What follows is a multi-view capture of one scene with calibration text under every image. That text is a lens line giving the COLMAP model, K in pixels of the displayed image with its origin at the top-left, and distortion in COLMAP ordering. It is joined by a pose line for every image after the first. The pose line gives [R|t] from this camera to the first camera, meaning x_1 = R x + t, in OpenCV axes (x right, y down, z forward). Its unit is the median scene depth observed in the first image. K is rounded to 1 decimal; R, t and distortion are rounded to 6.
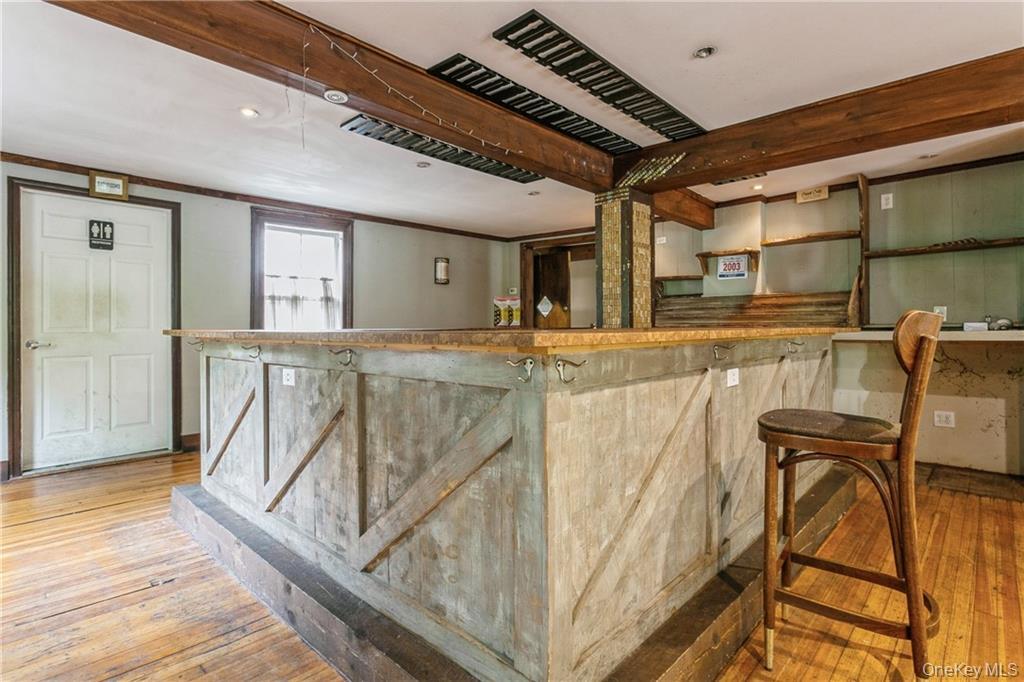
lens RADIAL K [[511.1, 0, 514.2], [0, 511.1, 321.0], [0, 0, 1]] dist [-0.003602, 0.000444]
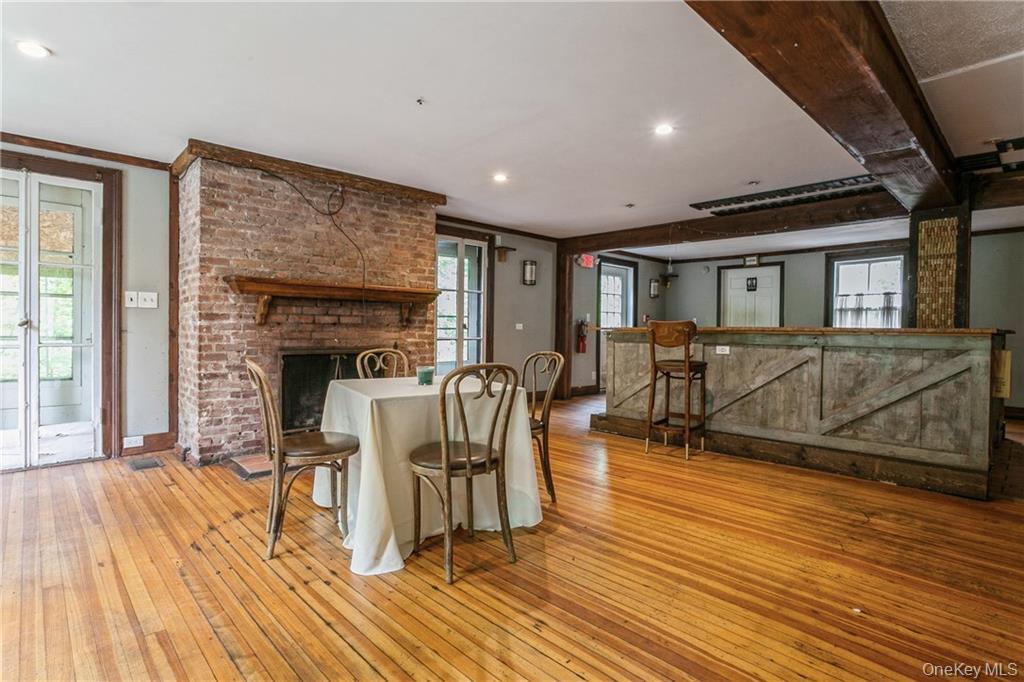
lens RADIAL K [[511.1, 0, 508.1], [0, 511.1, 334.0], [0, 0, 1]] dist [-0.003602, 0.000444]
pose [[-0.044457, 0.011772, -0.998942, 1.182228], [0.002843, 0.999928, 0.011658, 0.006539], [0.999007, -0.002322, -0.044488, 0.085612]]
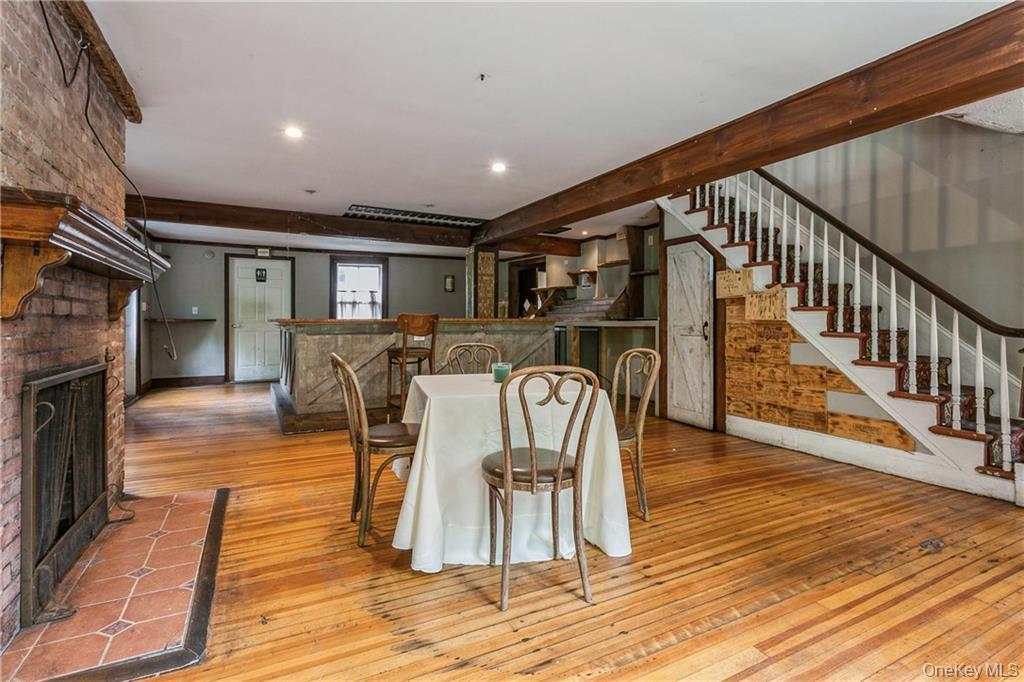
lens RADIAL K [[493.9, 0, 517.8], [0, 493.9, 316.5], [0, 0, 1]] dist [0.002727, 0.000686]
pose [[0.950388, 0.000155, -0.311067, 0.768082], [0.001637, 0.999984, 0.005497, -0.004124], [0.311063, -0.005734, 0.950372, -0.569863]]
